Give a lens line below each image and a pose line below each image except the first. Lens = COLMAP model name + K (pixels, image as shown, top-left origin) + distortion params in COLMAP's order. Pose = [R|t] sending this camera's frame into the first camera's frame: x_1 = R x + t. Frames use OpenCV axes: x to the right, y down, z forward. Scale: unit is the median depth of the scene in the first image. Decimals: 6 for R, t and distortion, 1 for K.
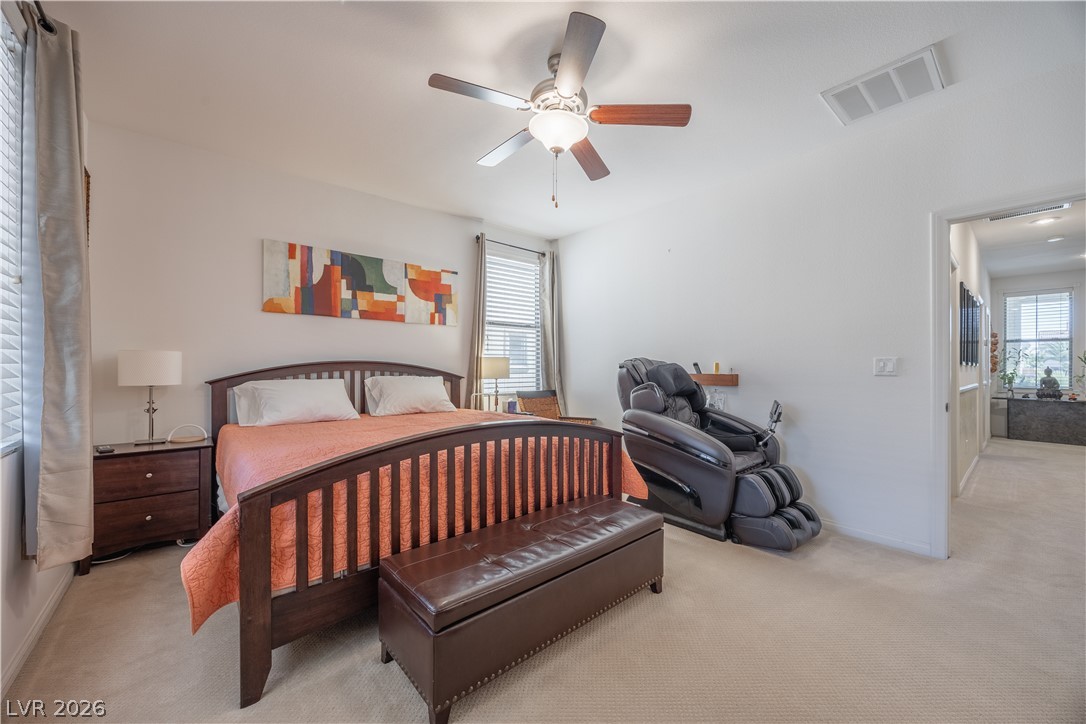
lens RADIAL K [[415.5, 0, 539.4], [0, 415.5, 366.0], [0, 0, 1]] dist [0.002000, -0.000016]
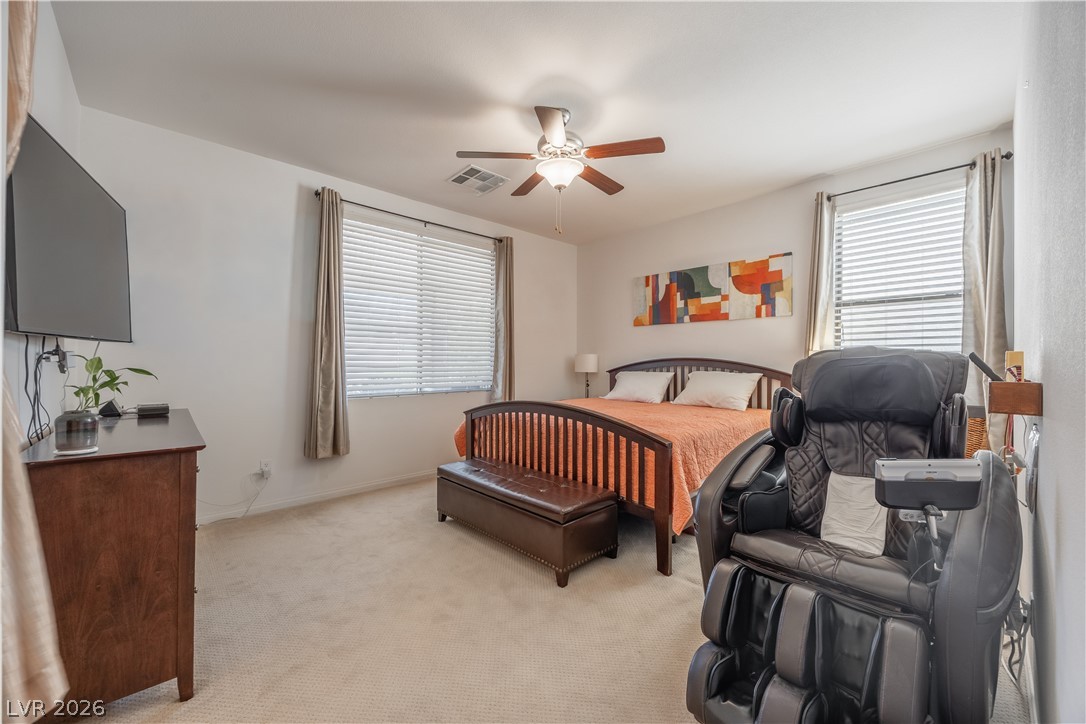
lens RADIAL K [[424.1, 0, 539.0], [0, 424.1, 365.3], [0, 0, 1]] dist [-0.001360, -0.000286]
pose [[0.049080, 0.004030, -0.998787, 0.746443], [-0.000089, 0.999992, 0.004031, 0.003621], [0.998795, -0.000109, 0.049079, 0.505226]]
